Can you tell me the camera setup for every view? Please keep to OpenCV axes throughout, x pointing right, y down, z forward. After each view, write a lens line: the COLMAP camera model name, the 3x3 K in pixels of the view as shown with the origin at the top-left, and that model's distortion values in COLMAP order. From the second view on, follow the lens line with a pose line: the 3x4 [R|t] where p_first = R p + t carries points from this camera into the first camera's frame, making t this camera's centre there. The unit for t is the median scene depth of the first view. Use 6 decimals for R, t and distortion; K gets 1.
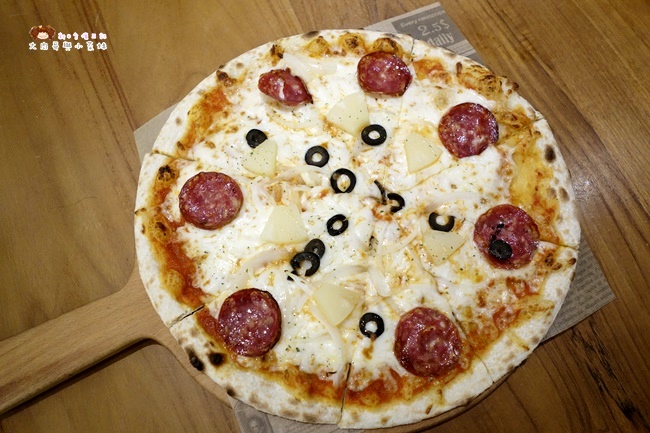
lens RADIAL K [[504.2, 0, 326.1], [0, 504.2, 215.1], [0, 0, 1]] dist [-0.002097, -0.004501]
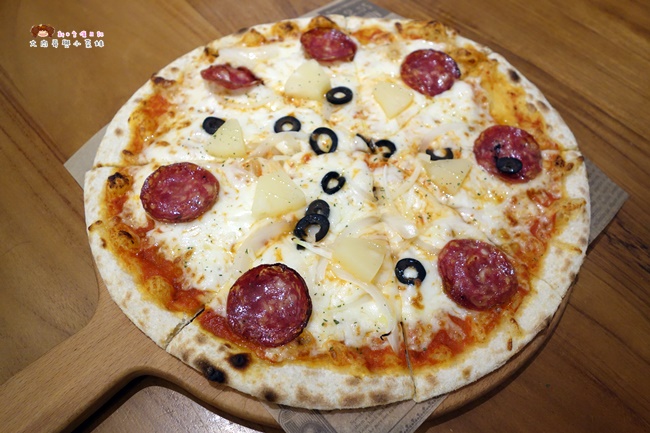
lens RADIAL K [[504.2, 0, 326.1], [0, 504.2, 215.1], [0, 0, 1]] dist [-0.002097, -0.004501]
pose [[0.951041, -0.240691, 0.193880, -0.168560], [0.281087, 0.934406, -0.218804, 0.254248], [-0.128498, 0.262588, 0.956313, 0.178559]]
